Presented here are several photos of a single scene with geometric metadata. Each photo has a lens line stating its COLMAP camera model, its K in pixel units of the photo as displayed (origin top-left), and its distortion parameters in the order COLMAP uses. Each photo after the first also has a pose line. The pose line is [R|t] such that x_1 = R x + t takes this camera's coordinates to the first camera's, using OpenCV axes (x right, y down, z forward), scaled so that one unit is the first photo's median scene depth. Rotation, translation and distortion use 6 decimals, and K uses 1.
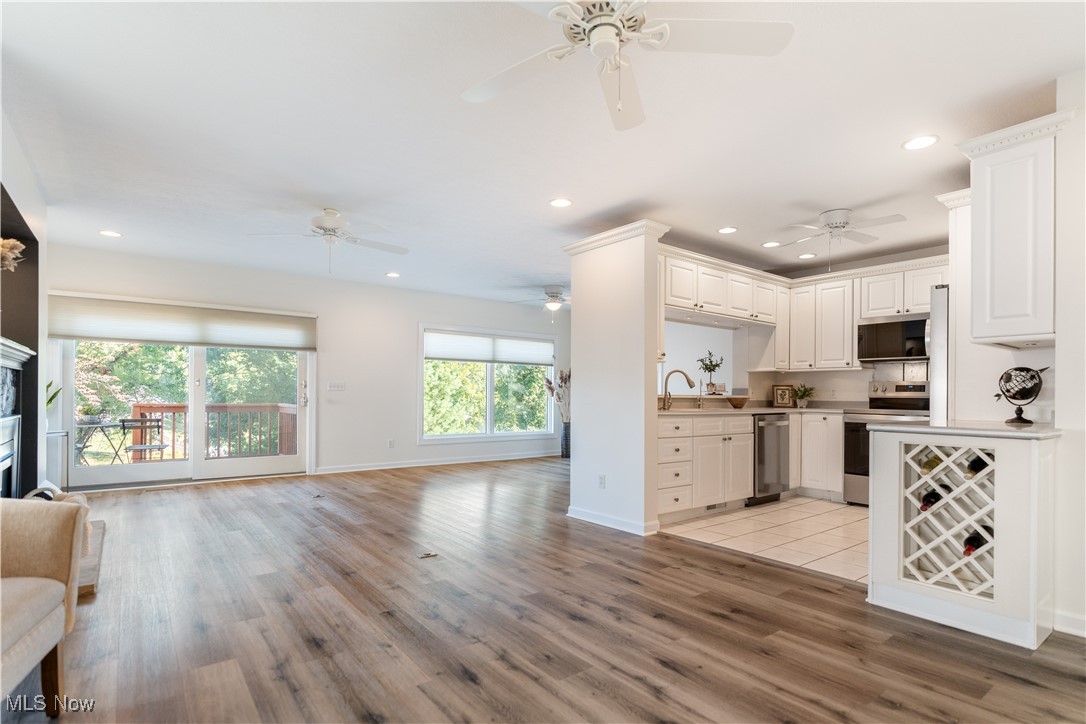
lens RADIAL K [[540.0, 0, 541.8], [0, 540.0, 395.3], [0, 0, 1]] dist [-0.001085, 0.000622]
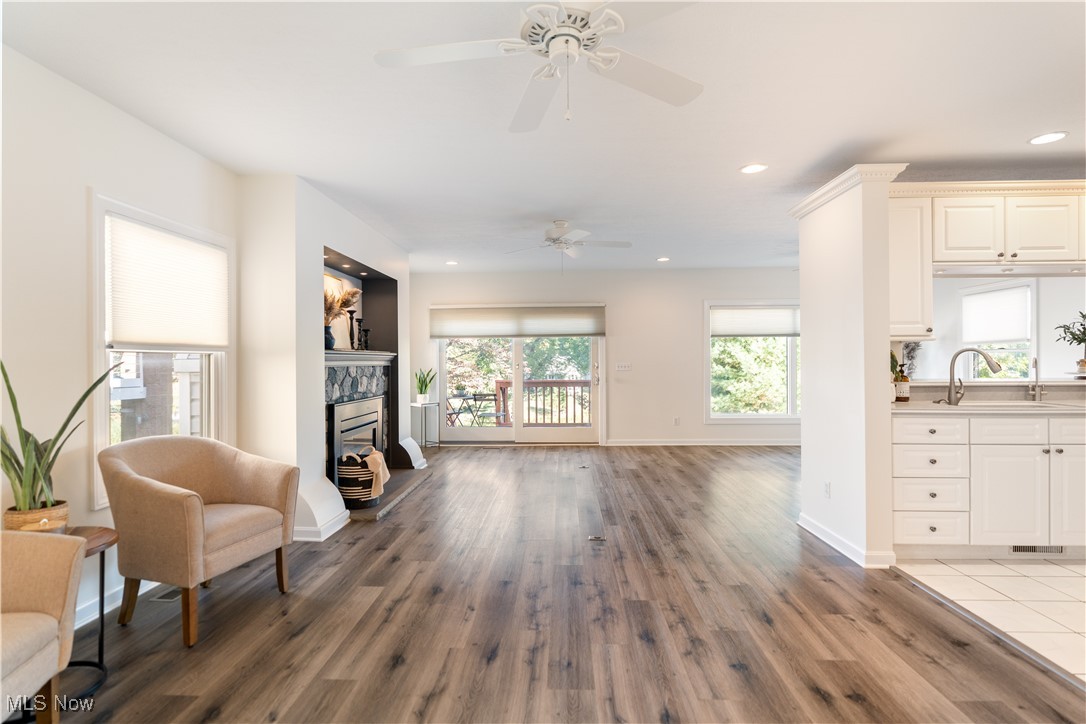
lens RADIAL K [[533.6, 0, 543.0], [0, 533.6, 362.0], [0, 0, 1]] dist [-0.000858, 0.001128]
pose [[0.767615, -0.014331, -0.640751, 0.330329], [0.014935, 0.999878, -0.004471, -0.041598], [0.640738, -0.006137, 0.767735, 0.108015]]
